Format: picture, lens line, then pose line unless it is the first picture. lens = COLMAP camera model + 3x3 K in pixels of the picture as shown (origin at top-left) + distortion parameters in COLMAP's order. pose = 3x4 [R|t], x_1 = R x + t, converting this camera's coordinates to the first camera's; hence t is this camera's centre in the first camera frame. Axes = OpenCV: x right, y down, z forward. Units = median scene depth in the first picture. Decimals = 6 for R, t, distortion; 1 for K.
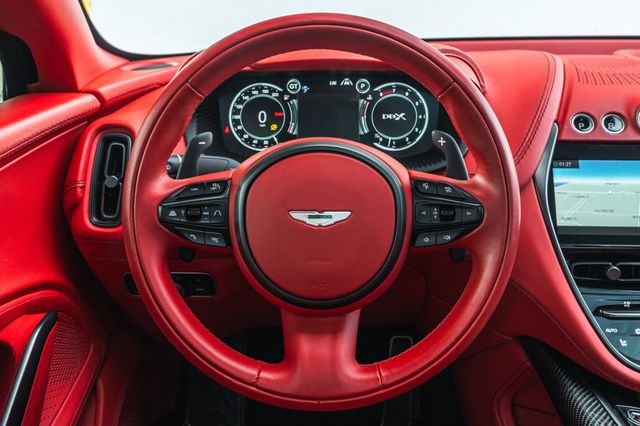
lens RADIAL K [[644.1, 0, 323.1], [0, 644.1, 215.5], [0, 0, 1]] dist [0.045606, 0.000000]
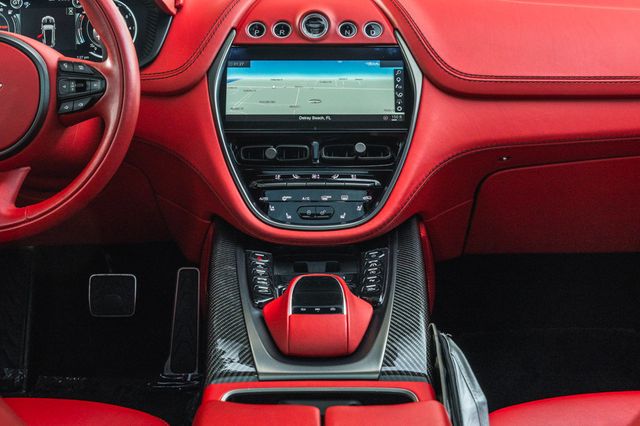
lens RADIAL K [[876.0, 0, 319.4], [0, 876.0, 206.3], [0, 0, 1]] dist [0.010209, 0.000000]
pose [[0.999530, -0.014281, 0.027140, 0.433448], [0.015177, 0.999337, -0.033087, 0.211835], [-0.026649, 0.033484, 0.999084, -0.521274]]
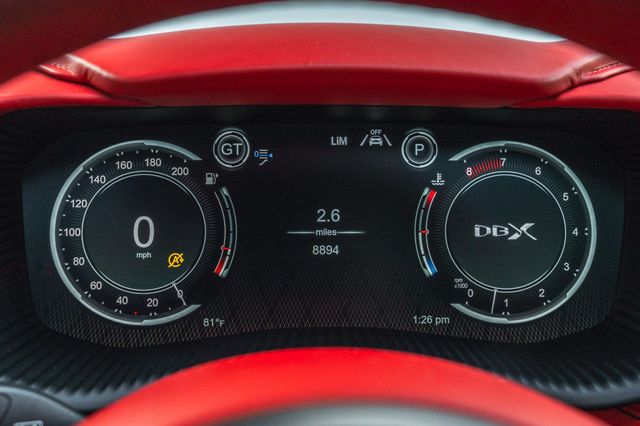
lens RADIAL K [[873.6, 0, 322.9], [0, 873.6, 214.5], [0, 0, 1]] dist [-0.009031, 0.000000]
pose [[0.998237, 0.000616, 0.059348, -0.023211], [0.007394, 0.990867, -0.134641, -0.096516], [-0.058889, 0.134843, 0.989116, 0.513200]]
